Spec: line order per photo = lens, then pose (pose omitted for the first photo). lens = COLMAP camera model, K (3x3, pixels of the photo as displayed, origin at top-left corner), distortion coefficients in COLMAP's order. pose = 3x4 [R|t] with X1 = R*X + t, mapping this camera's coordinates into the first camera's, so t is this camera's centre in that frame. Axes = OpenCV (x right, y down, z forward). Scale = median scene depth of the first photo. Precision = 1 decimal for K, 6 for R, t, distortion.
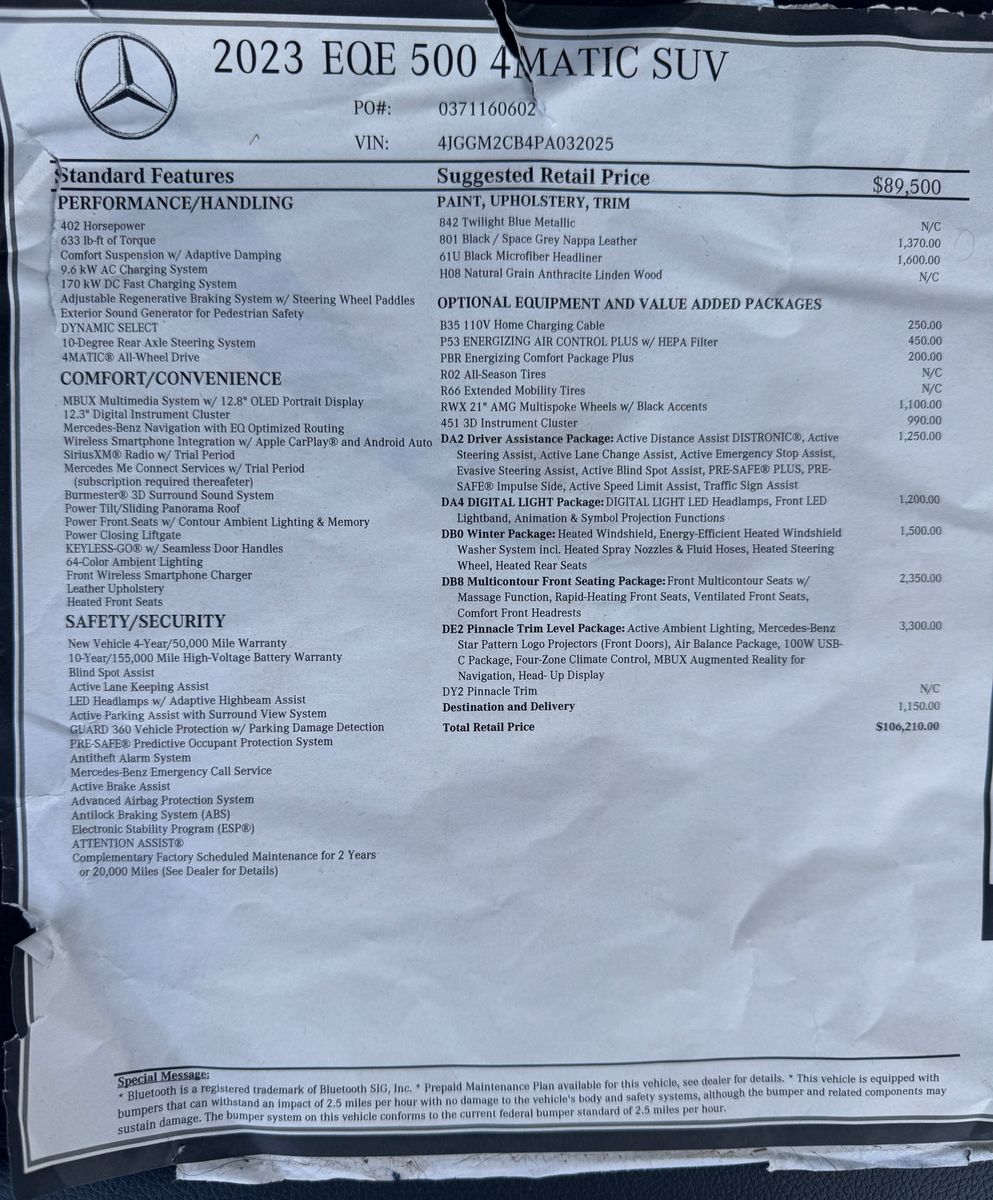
lens RADIAL K [[904.5, 0, 496.5], [0, 904.5, 603.7], [0, 0, 1]] dist [-0.007741, -0.002314]
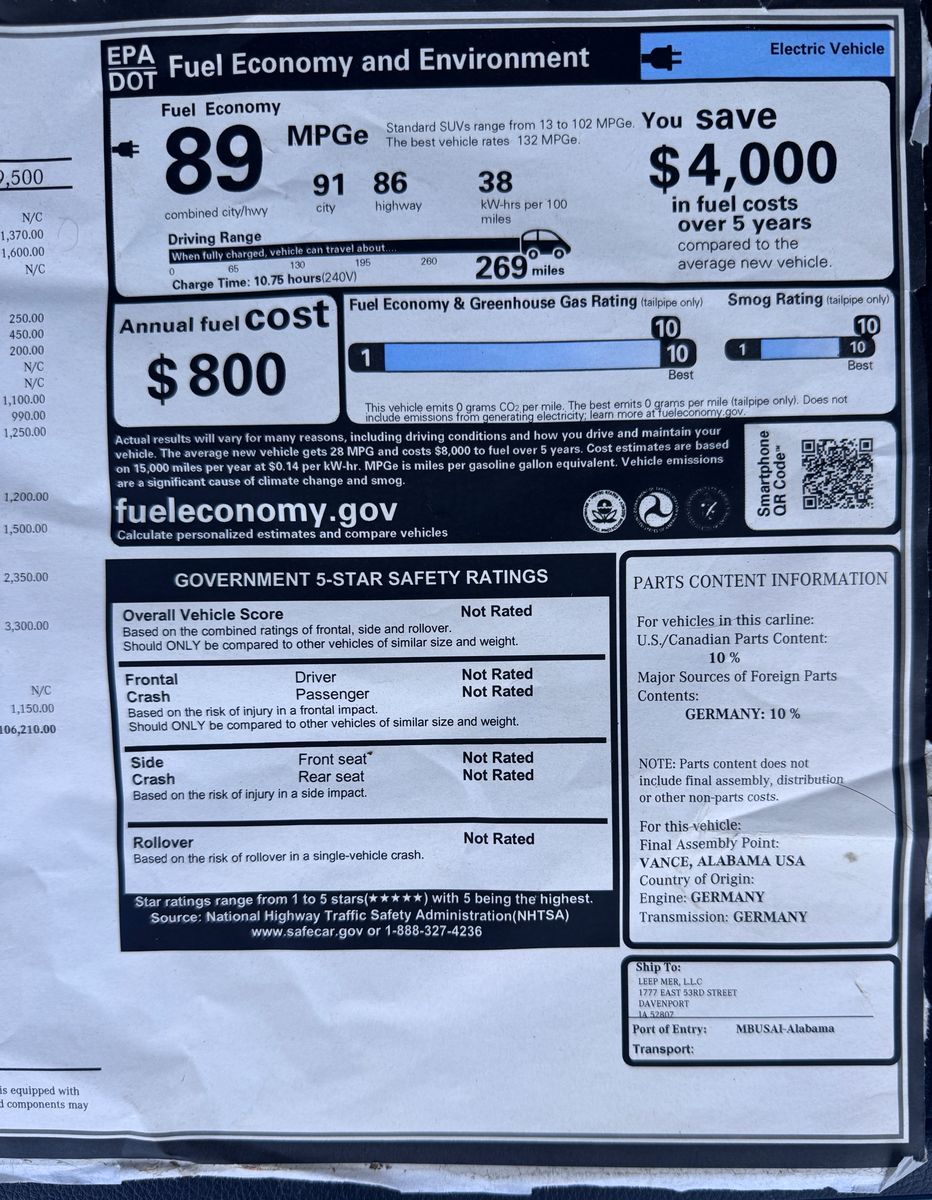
lens RADIAL K [[922.3, 0, 465.9], [0, 922.3, 596.6], [0, 0, 1]] dist [-0.009037, -0.000167]
pose [[0.996481, -0.016104, -0.082262, 1.023883], [0.015717, 0.999862, -0.005348, 0.005197], [0.082337, 0.004036, 0.996596, 0.047543]]
